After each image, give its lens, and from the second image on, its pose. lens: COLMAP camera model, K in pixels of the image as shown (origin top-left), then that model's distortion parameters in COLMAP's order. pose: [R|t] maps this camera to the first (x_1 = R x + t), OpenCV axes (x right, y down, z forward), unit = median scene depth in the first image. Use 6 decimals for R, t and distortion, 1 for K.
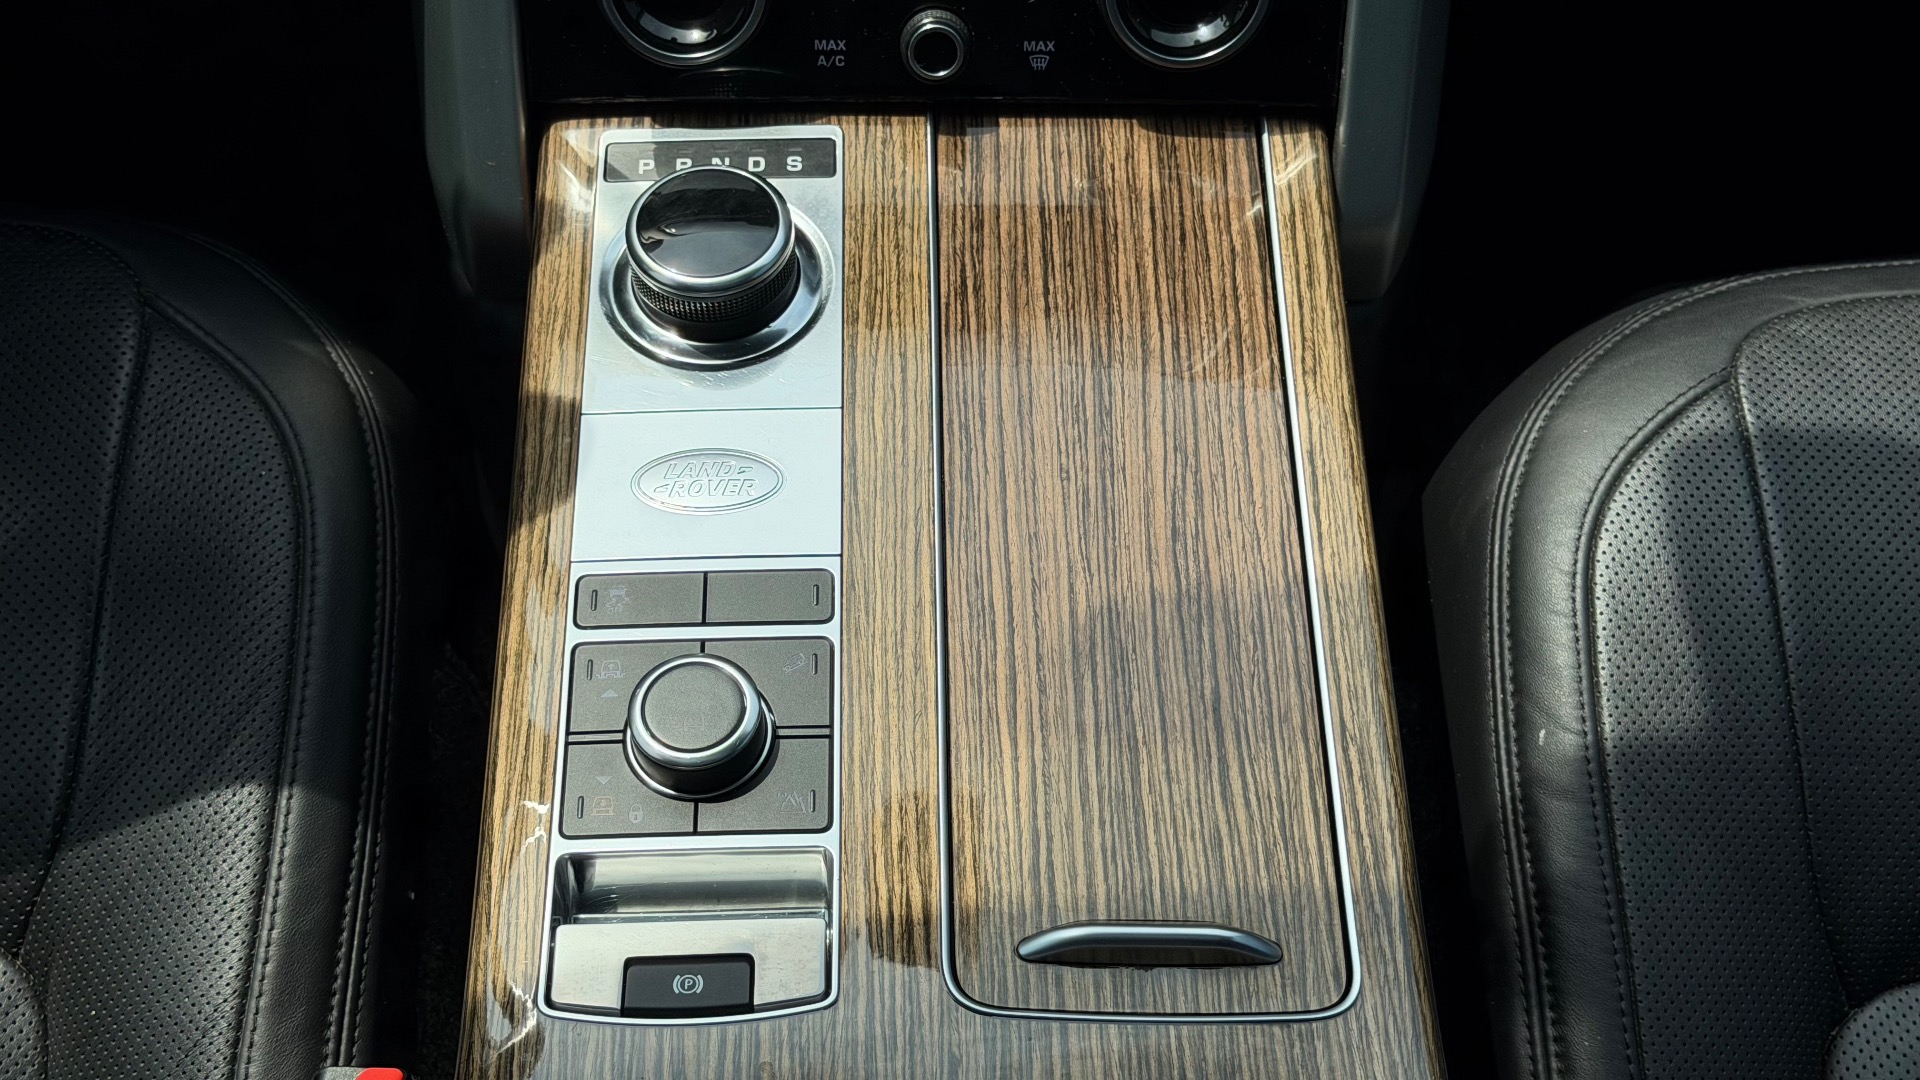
lens RADIAL K [[2713.9, 0, 961.7], [0, 2713.9, 548.3], [0, 0, 1]] dist [0.144154, -0.069826]
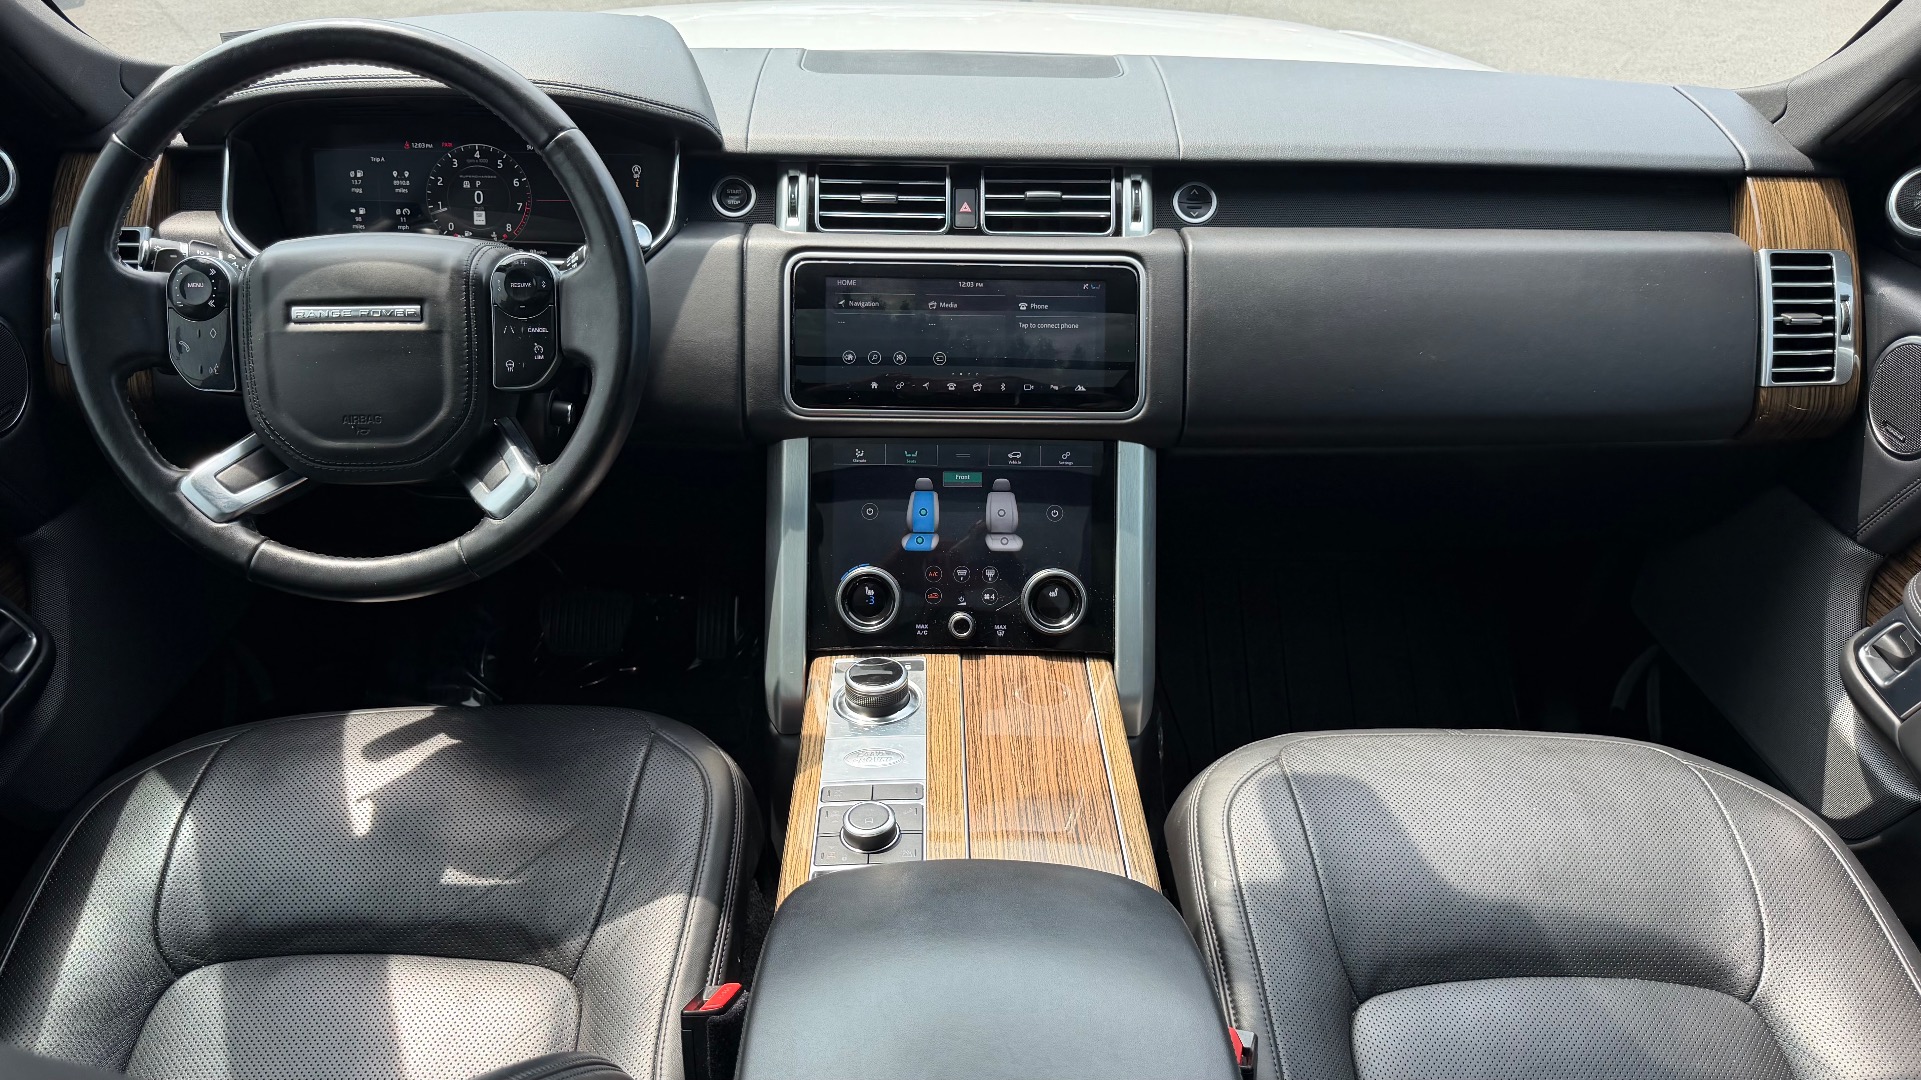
lens RADIAL K [[1347.7, 0, 952.3], [0, 1347.7, 551.3], [0, 0, 1]] dist [0.150649, -0.308705]
pose [[0.999965, -0.004345, -0.007132, -0.009156], [0.000451, 0.880826, -0.473441, 0.382284], [0.008339, 0.473421, 0.880797, -0.198293]]
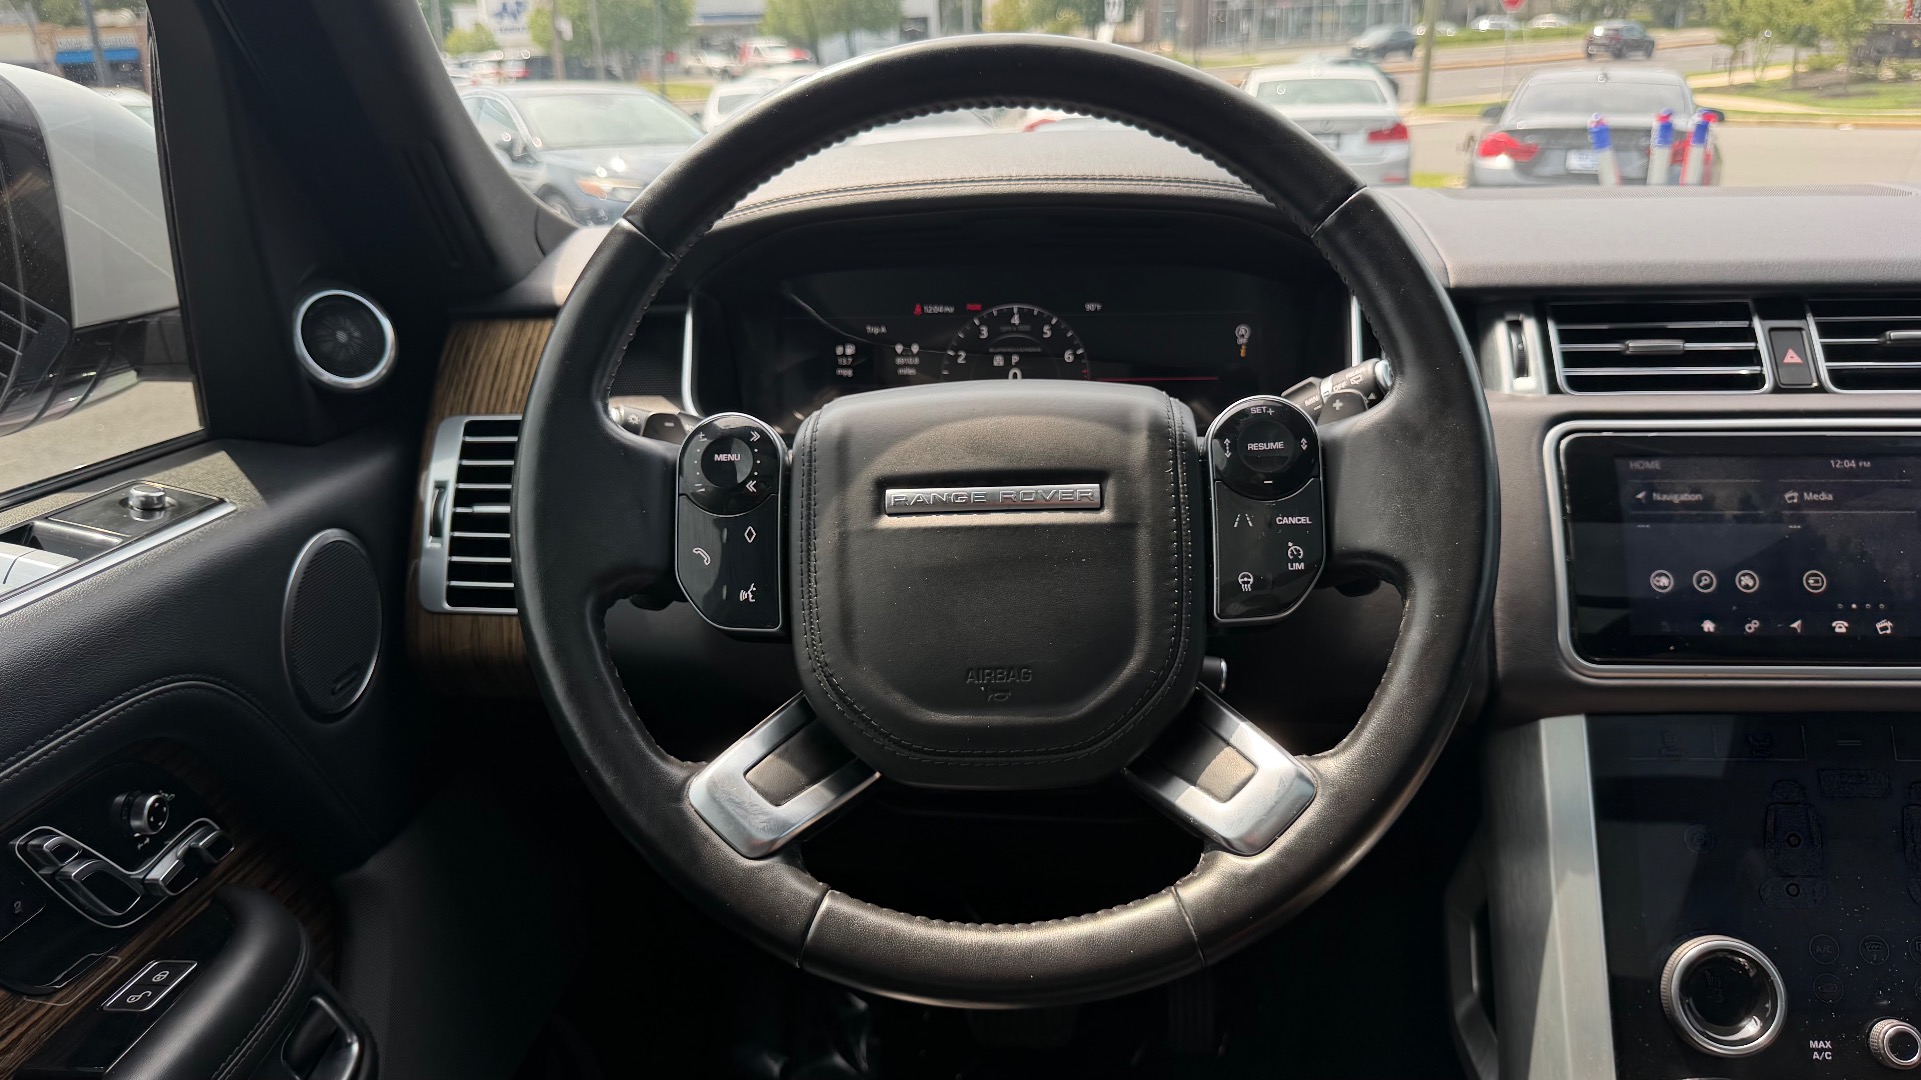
lens RADIAL K [[1374.8, 0, 963.7], [0, 1374.8, 547.9], [0, 0, 1]] dist [0.065408, -0.109185]
pose [[0.995587, -0.020635, -0.091545, -0.456683], [-0.045152, 0.749848, -0.660068, 0.140209], [0.082265, 0.661289, 0.745607, 0.209482]]
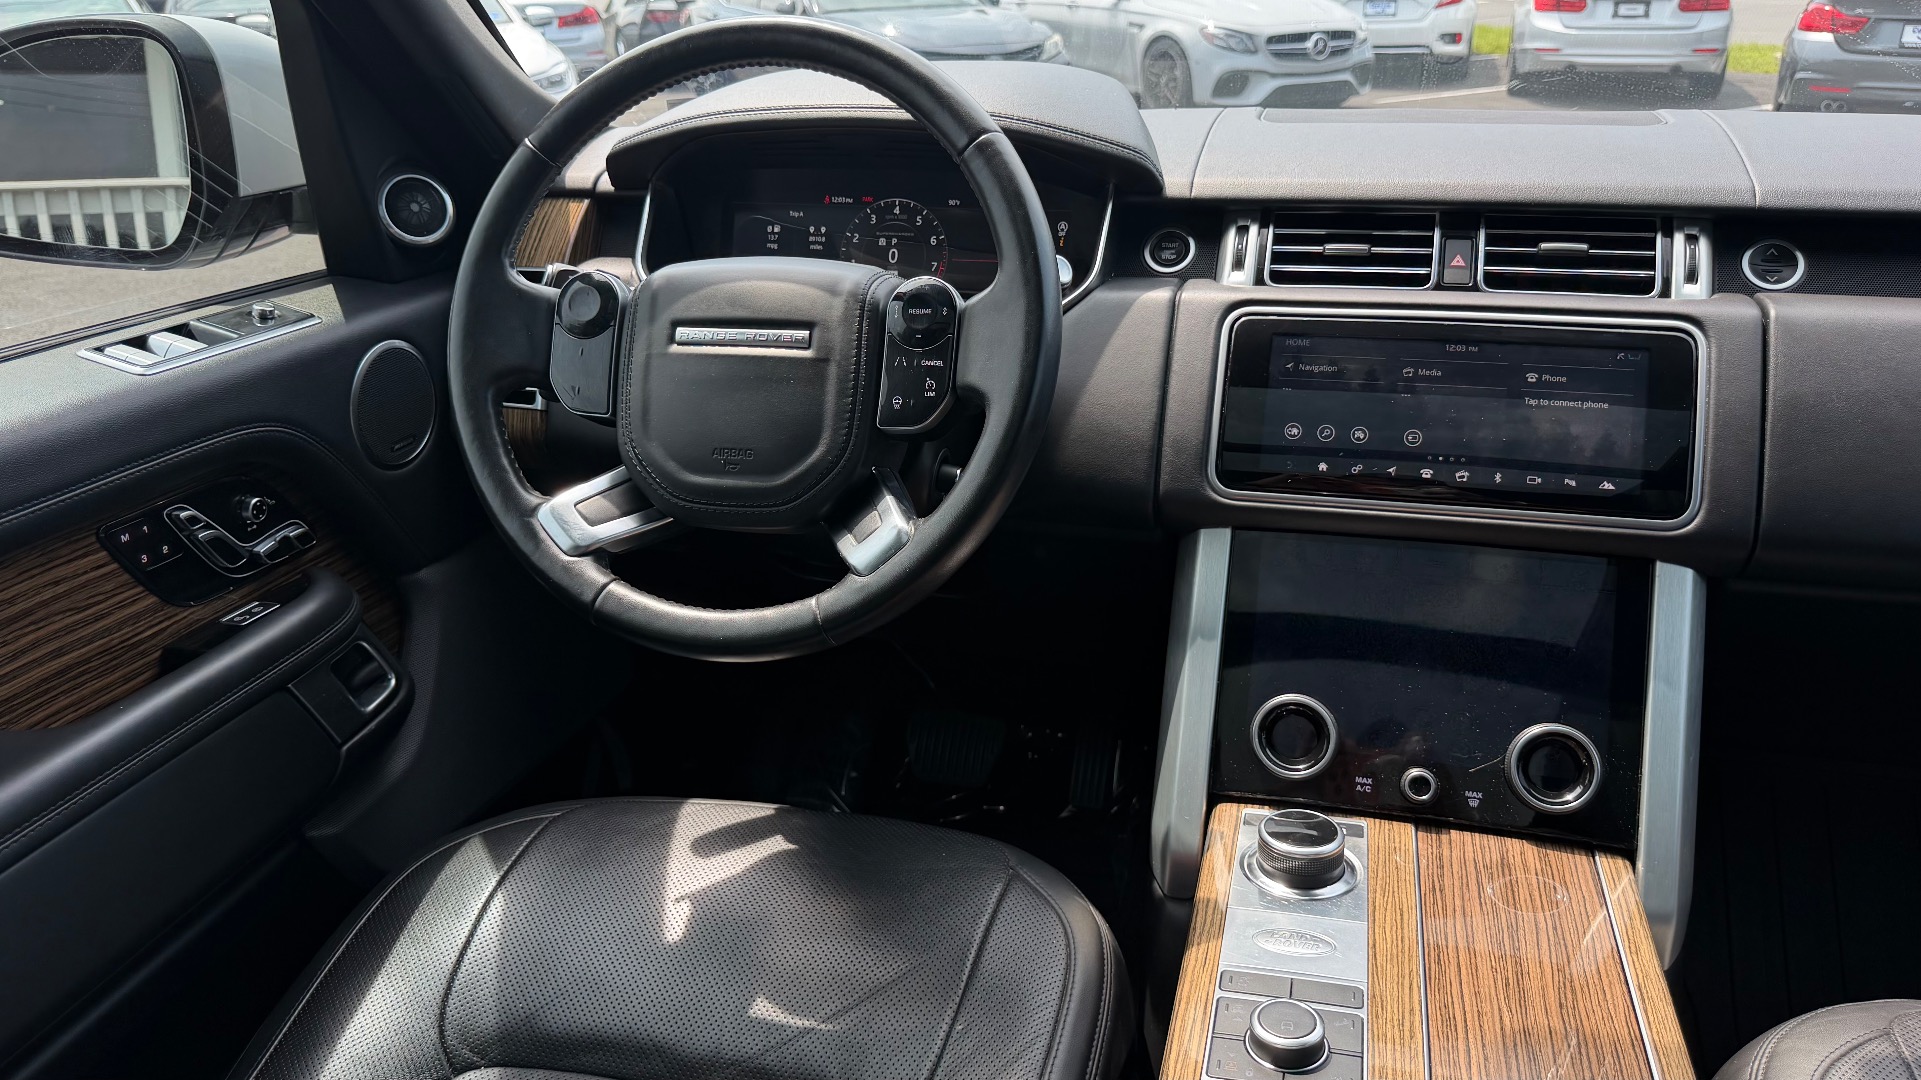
lens RADIAL K [[1357.8, 0, 963.7], [0, 1357.8, 542.2], [0, 0, 1]] dist [0.155101, -0.333280]
pose [[0.957232, 0.065246, -0.281867, -0.057255], [-0.220285, 0.795956, -0.563851, 0.326913], [0.187564, 0.601828, 0.776288, 0.038452]]
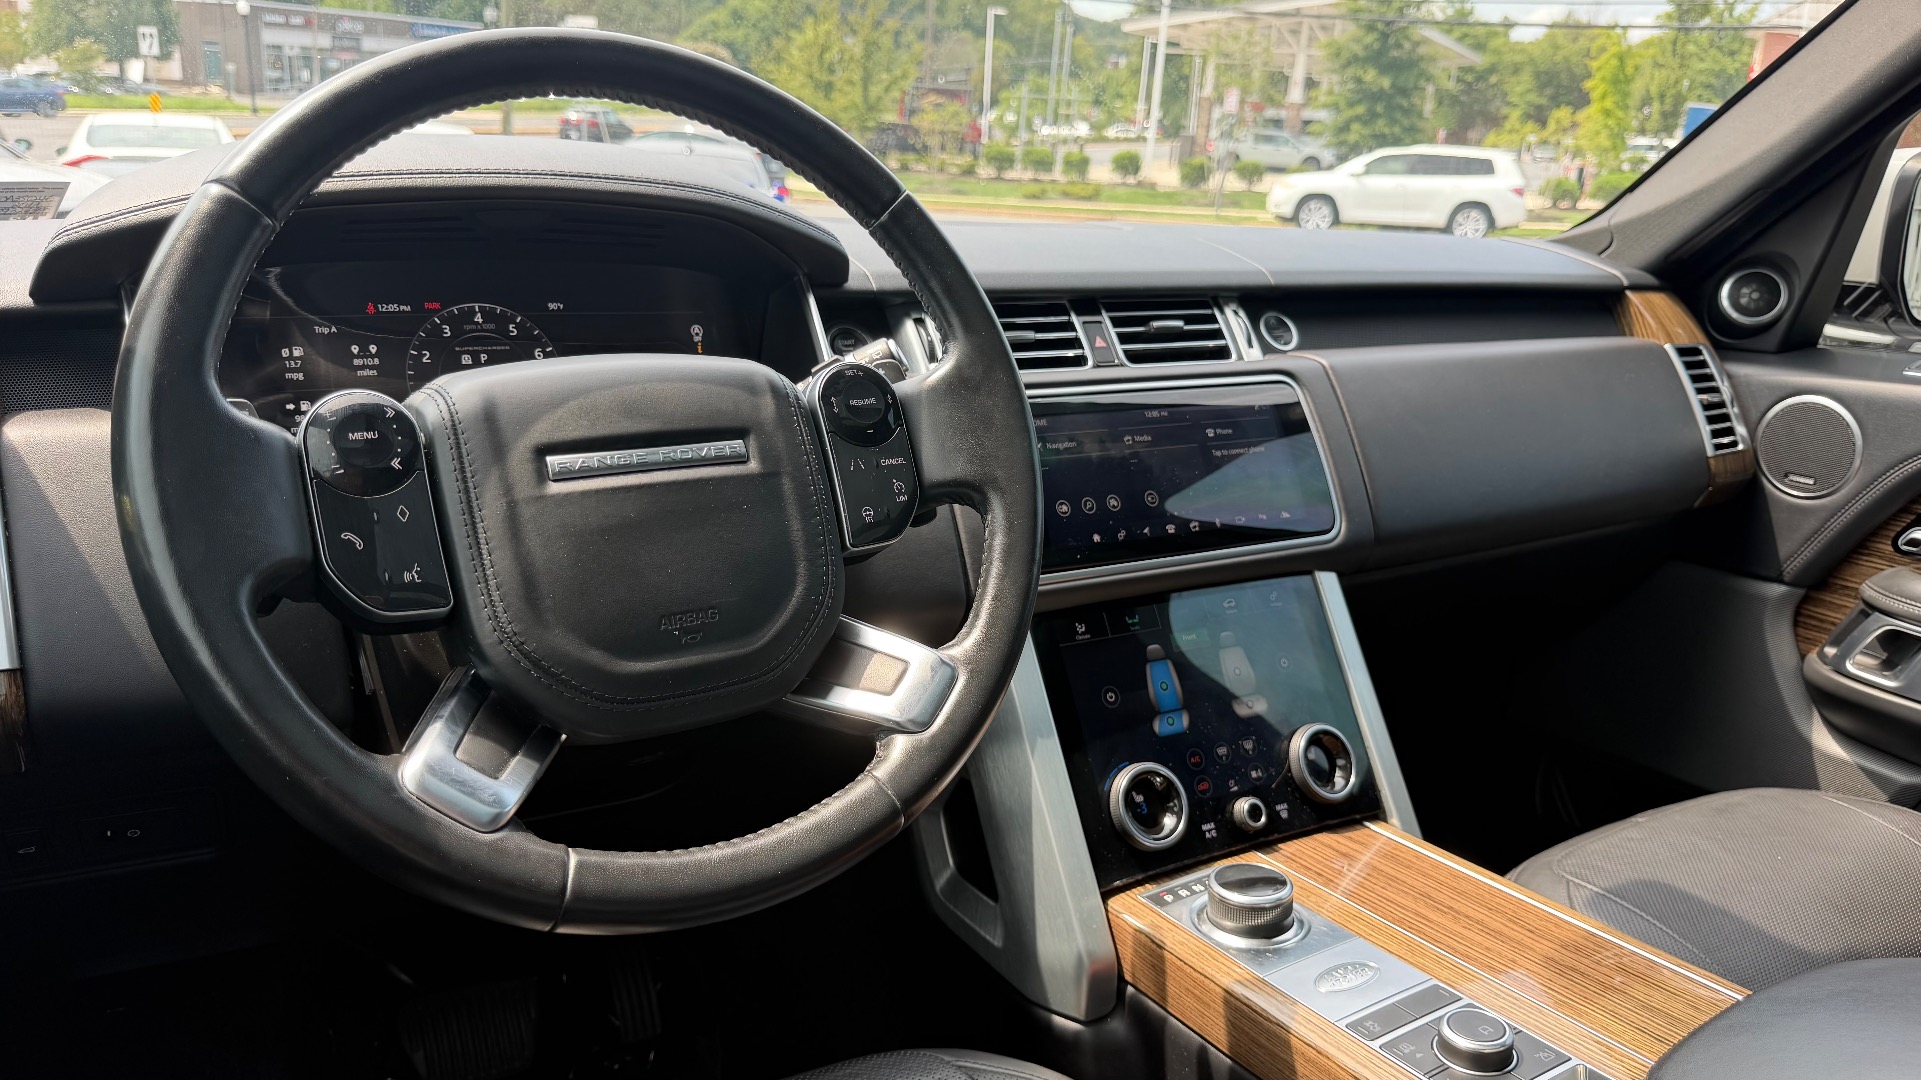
lens RADIAL K [[1357.8, 0, 963.7], [0, 1357.8, 542.2], [0, 0, 1]] dist [0.155101, -0.333280]
pose [[0.858895, -0.123773, 0.496970, -0.722478], [0.430589, 0.699897, -0.569857, 0.186282], [-0.277295, 0.703438, 0.654433, 0.212762]]
